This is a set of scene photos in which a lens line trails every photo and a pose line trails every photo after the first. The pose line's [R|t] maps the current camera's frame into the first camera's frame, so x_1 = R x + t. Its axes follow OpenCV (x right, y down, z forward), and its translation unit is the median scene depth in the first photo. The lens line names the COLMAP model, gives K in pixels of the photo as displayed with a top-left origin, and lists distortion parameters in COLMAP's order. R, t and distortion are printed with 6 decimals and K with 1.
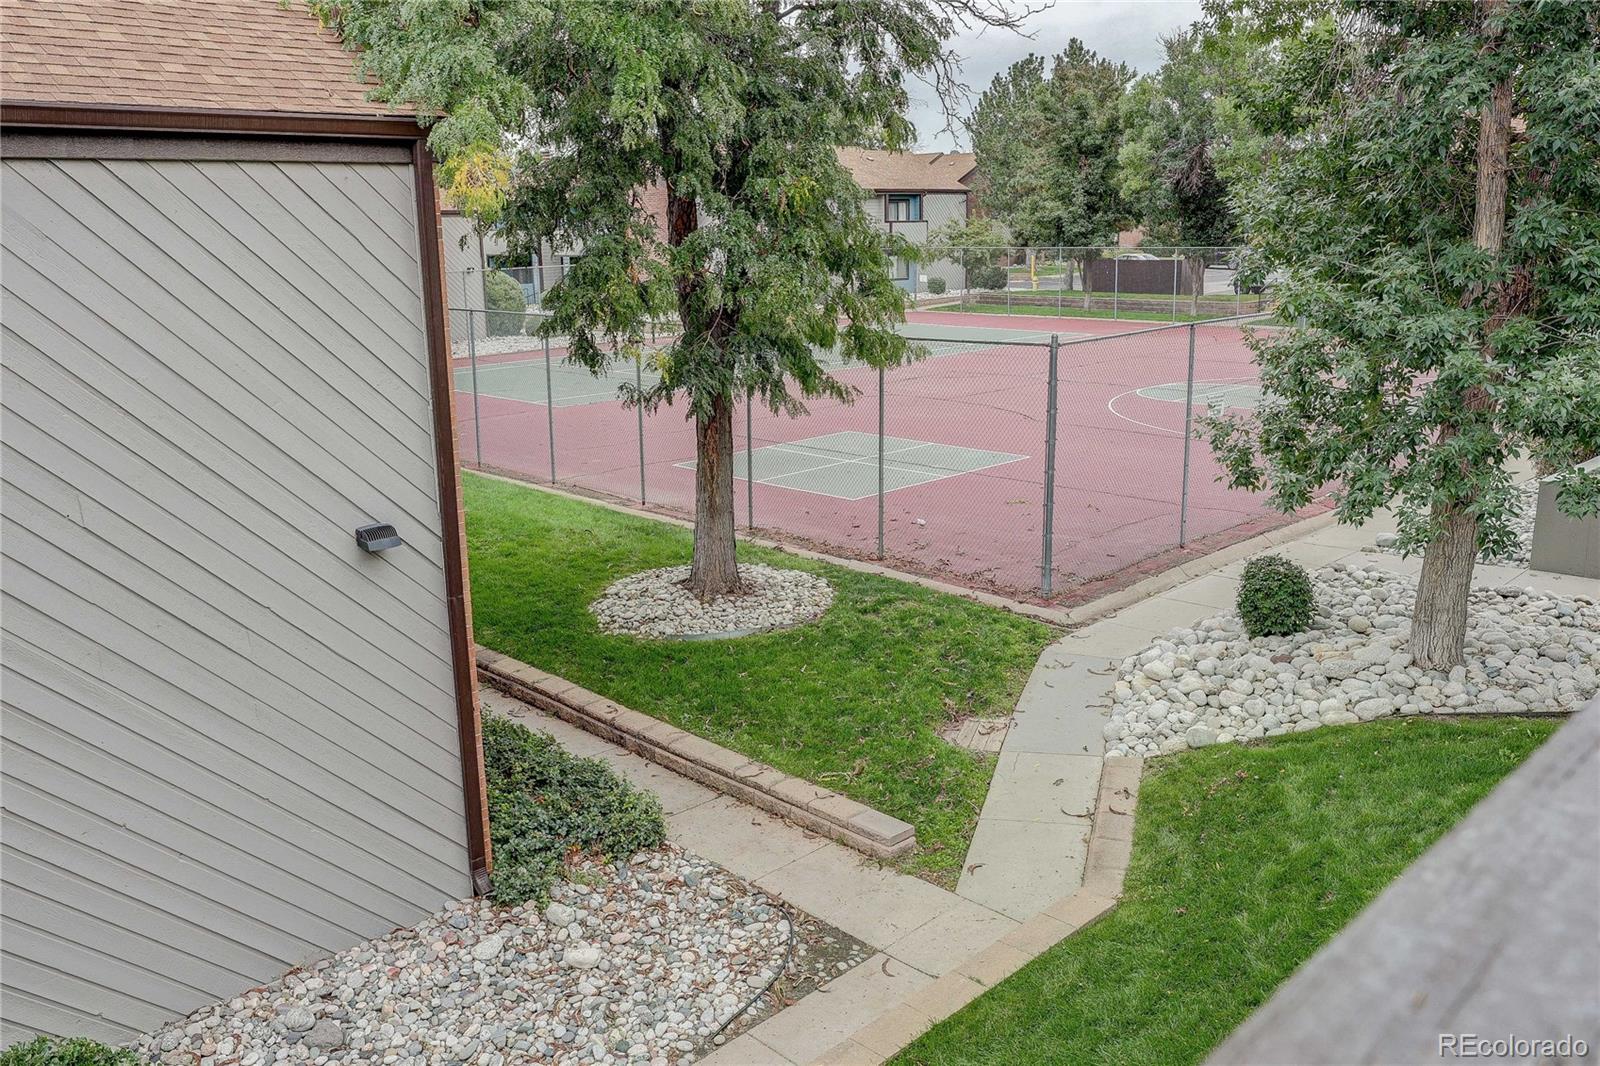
lens RADIAL K [[1302.5, 0, 801.7], [0, 1302.5, 530.2], [0, 0, 1]] dist [-0.013773, 0.000134]
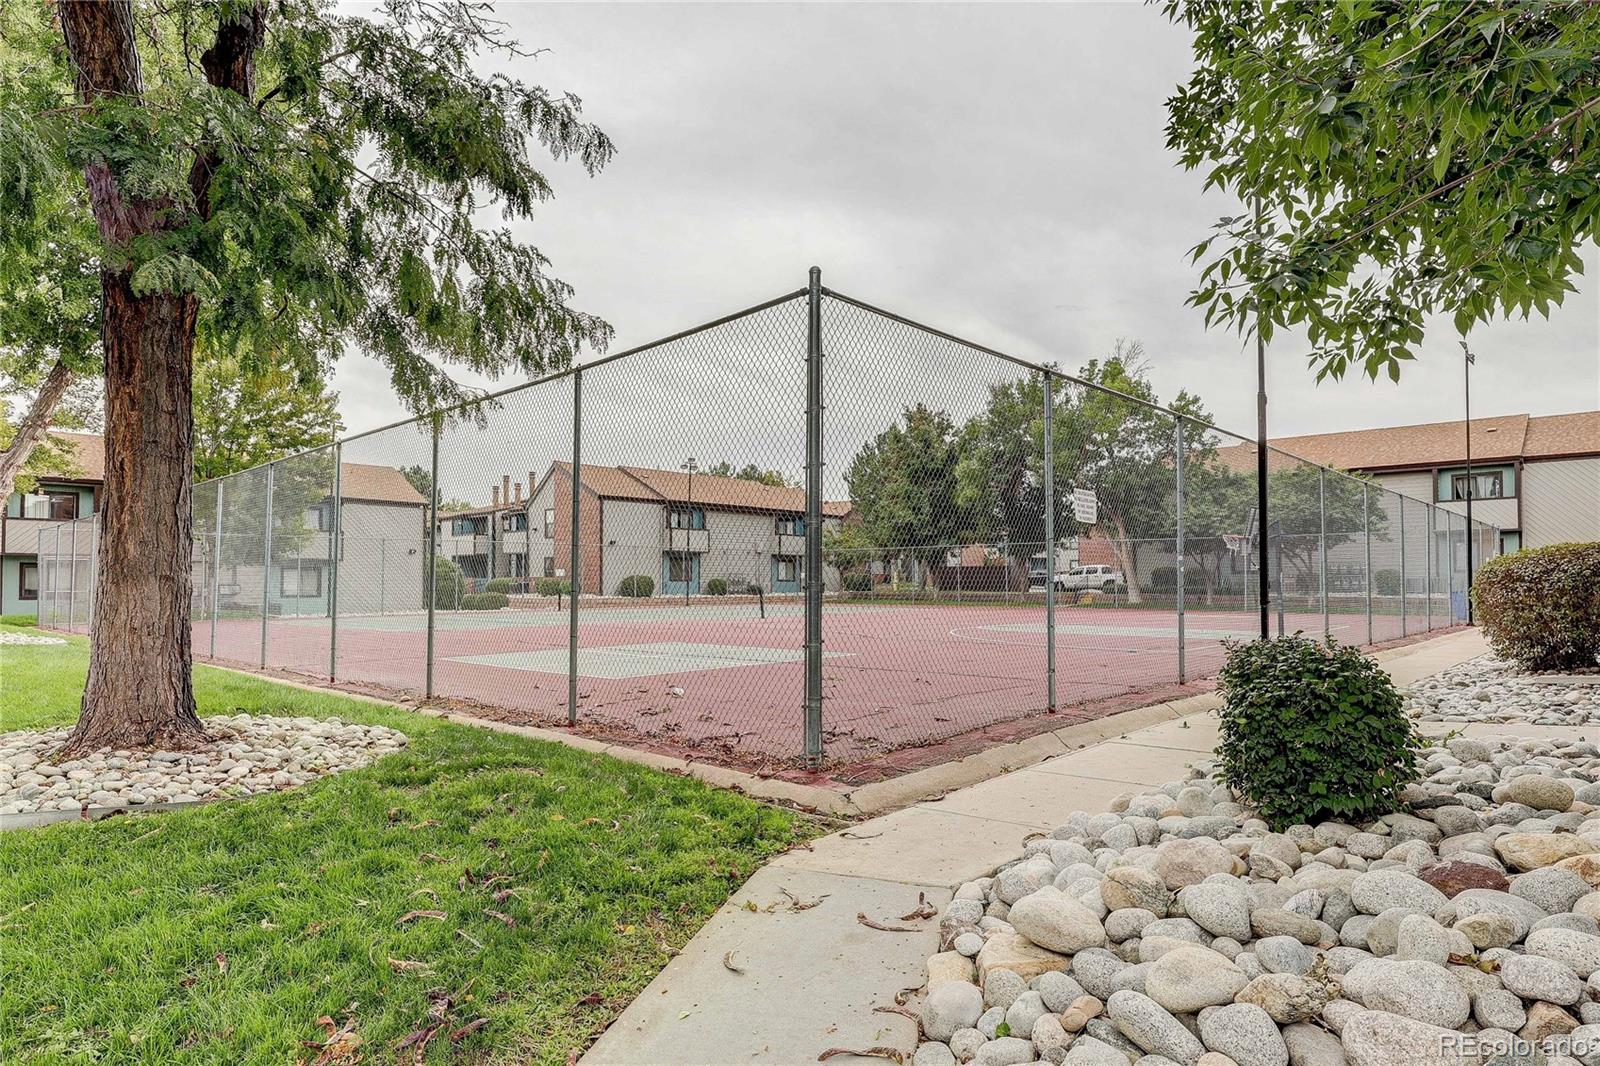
lens RADIAL K [[937.8, 0, 803.3], [0, 937.8, 536.9], [0, 0, 1]] dist [0.000573, 0.000204]
pose [[0.997733, 0.022211, 0.063531, 0.169907], [-0.003907, 0.961498, -0.274785, 0.070773], [-0.067188, 0.273914, 0.959405, 0.660484]]
